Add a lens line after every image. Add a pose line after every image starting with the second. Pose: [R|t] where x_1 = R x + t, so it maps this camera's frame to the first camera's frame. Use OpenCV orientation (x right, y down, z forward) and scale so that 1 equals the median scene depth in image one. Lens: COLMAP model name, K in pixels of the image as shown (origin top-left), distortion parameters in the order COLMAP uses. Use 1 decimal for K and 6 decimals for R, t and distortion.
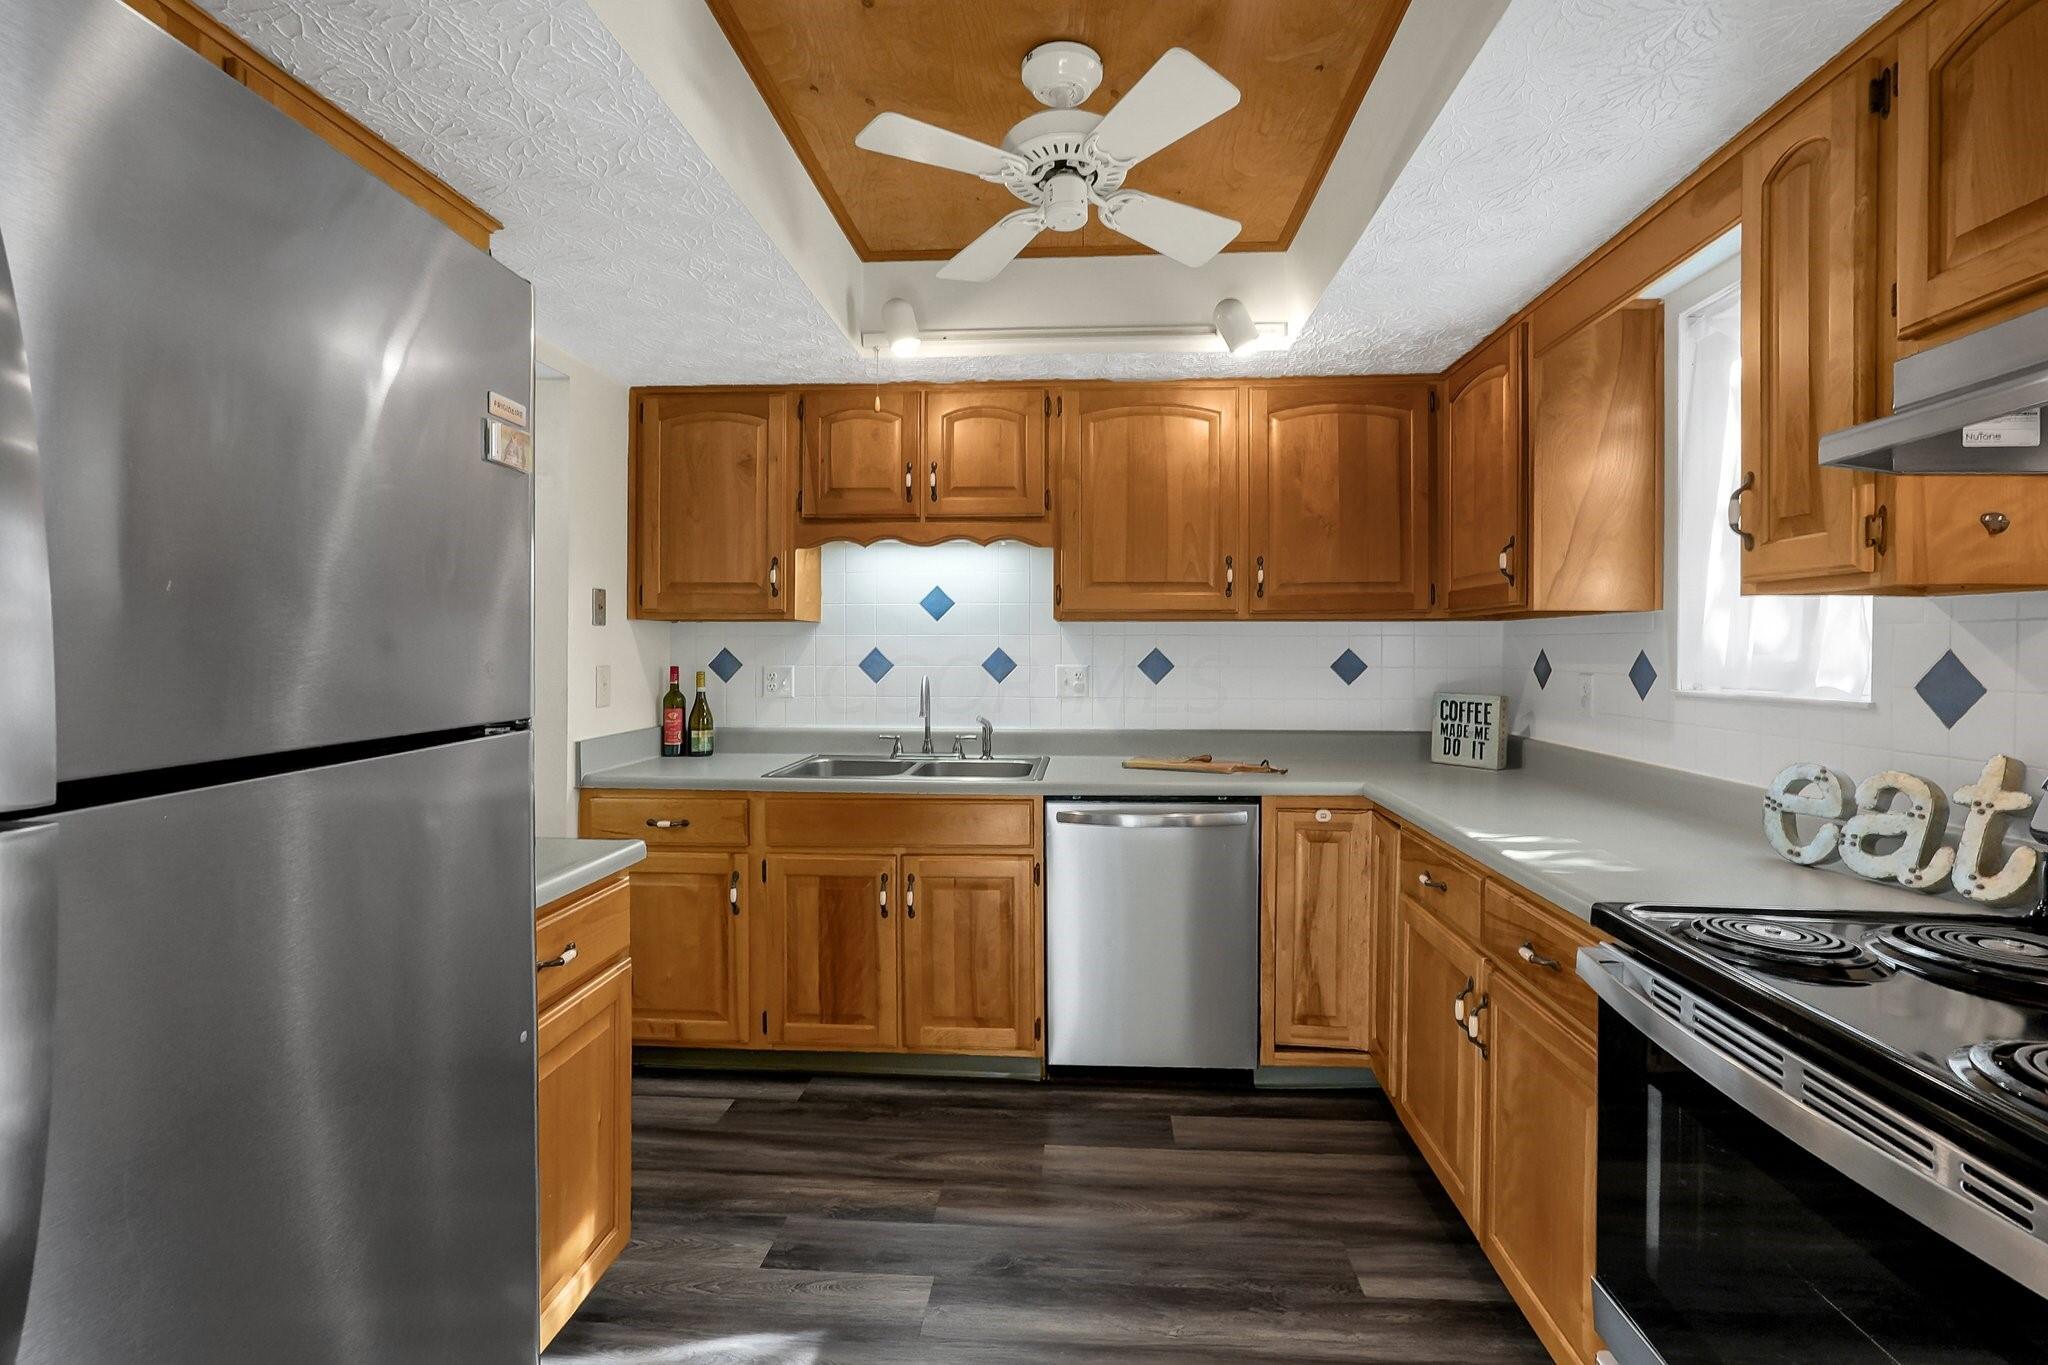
lens RADIAL K [[957.9, 0, 1023.4], [0, 957.9, 664.8], [0, 0, 1]] dist [-0.023037, 0.011356]
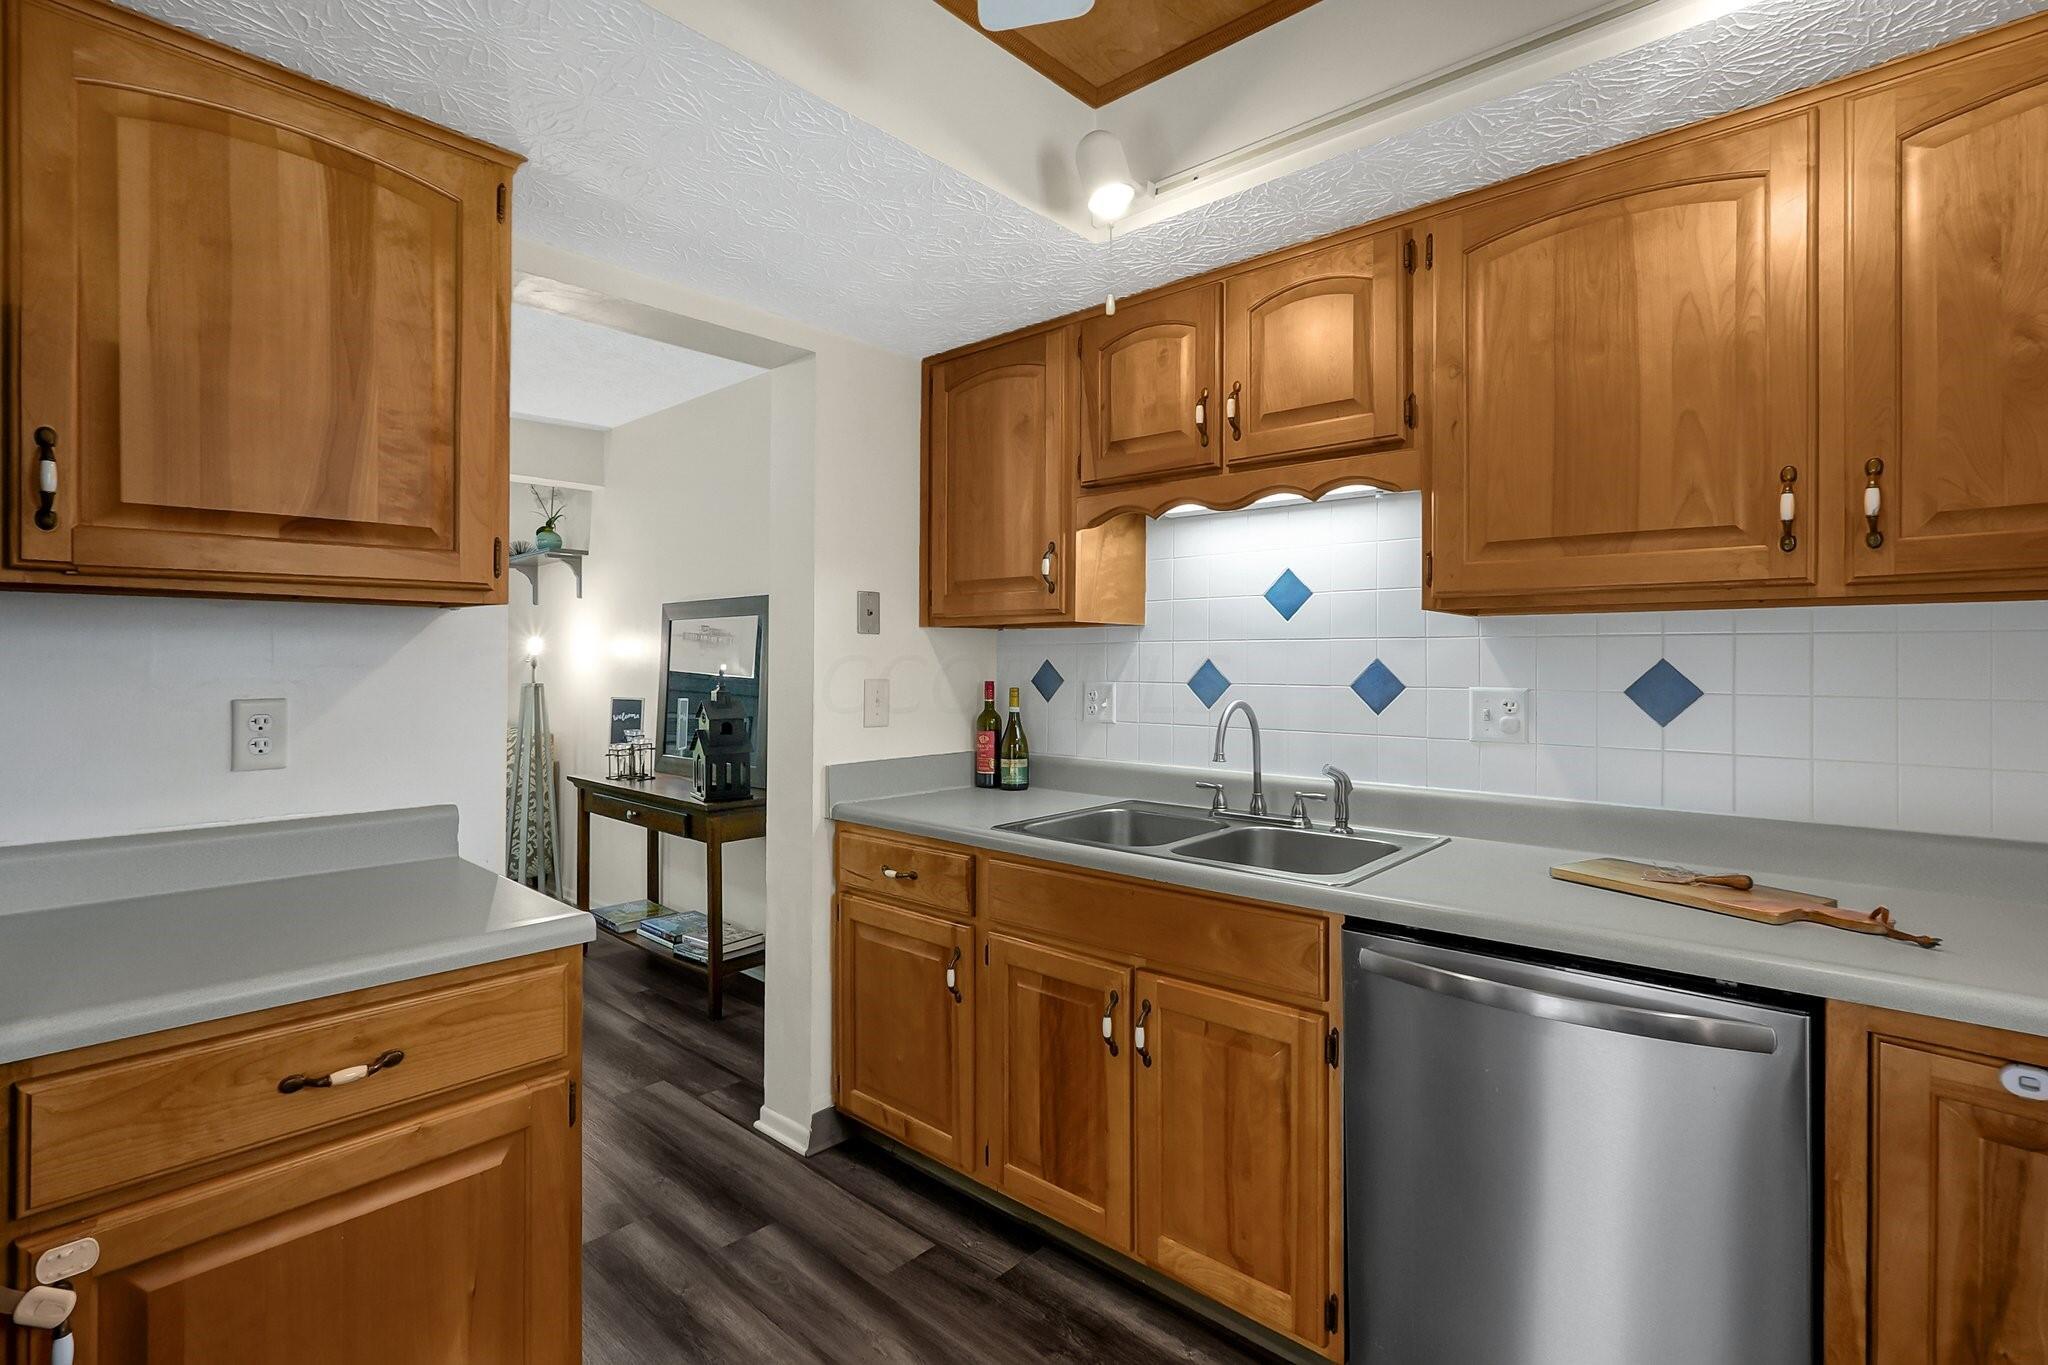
lens RADIAL K [[957.9, 0, 1023.4], [0, 957.9, 664.8], [0, 0, 1]] dist [-0.023037, 0.011356]
pose [[0.787720, 0.002417, -0.616029, 0.202183], [-0.011062, 0.999887, -0.010222, -0.005272], [0.615934, 0.014866, 0.787657, 0.385271]]
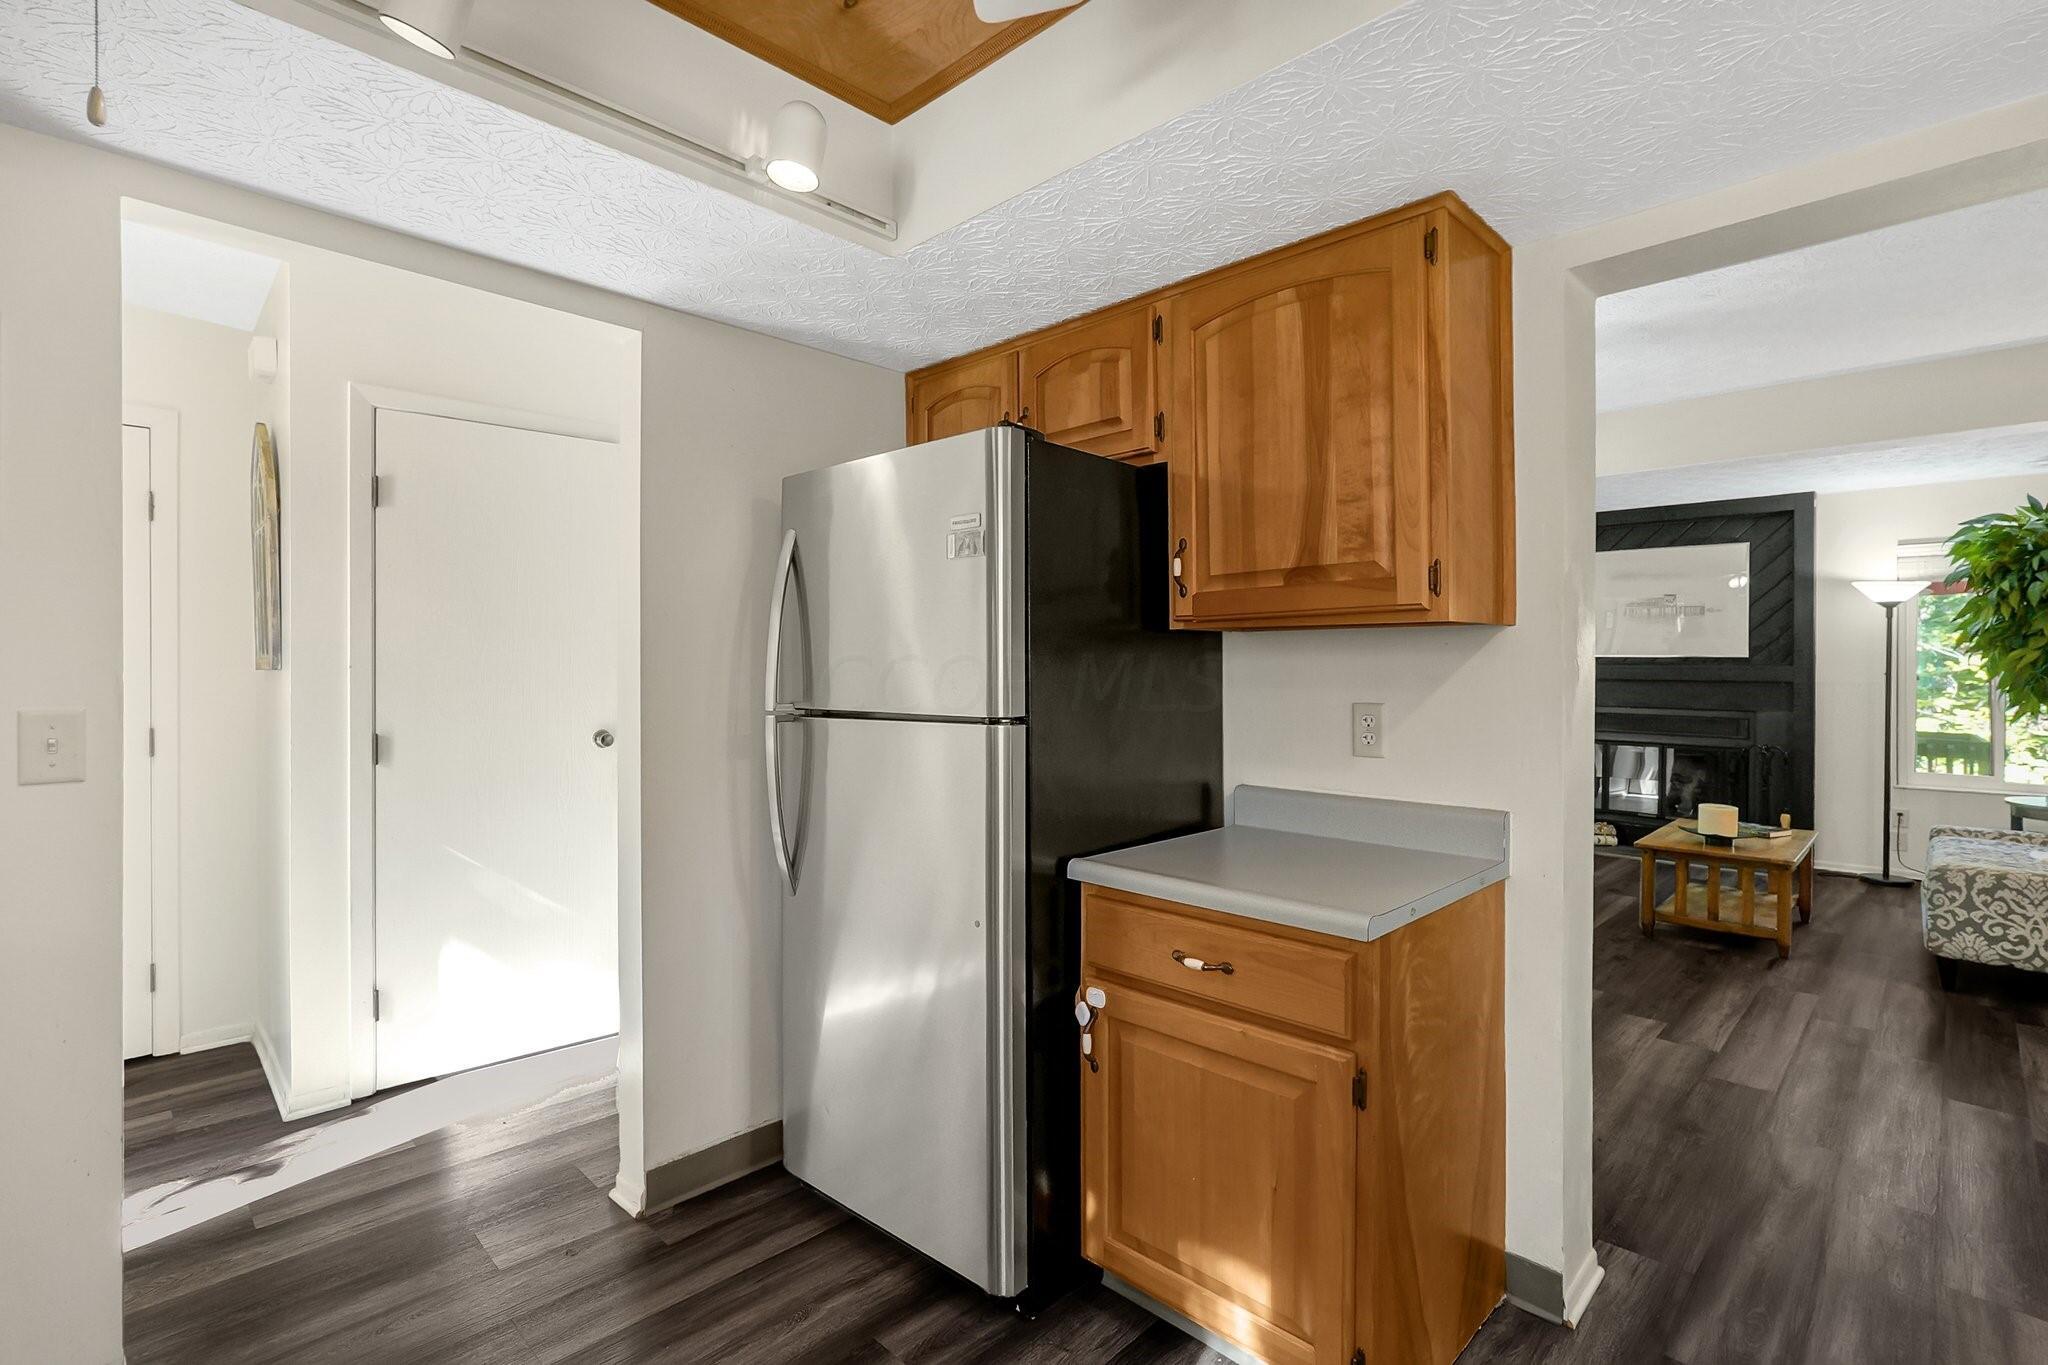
lens RADIAL K [[957.9, 0, 1023.4], [0, 957.9, 664.8], [0, 0, 1]] dist [-0.023037, 0.011356]
pose [[-0.651727, -0.005263, -0.758435, 0.235683], [-0.015242, 0.999865, 0.006159, -0.015167], [0.758300, 0.015574, -0.651719, 0.815296]]
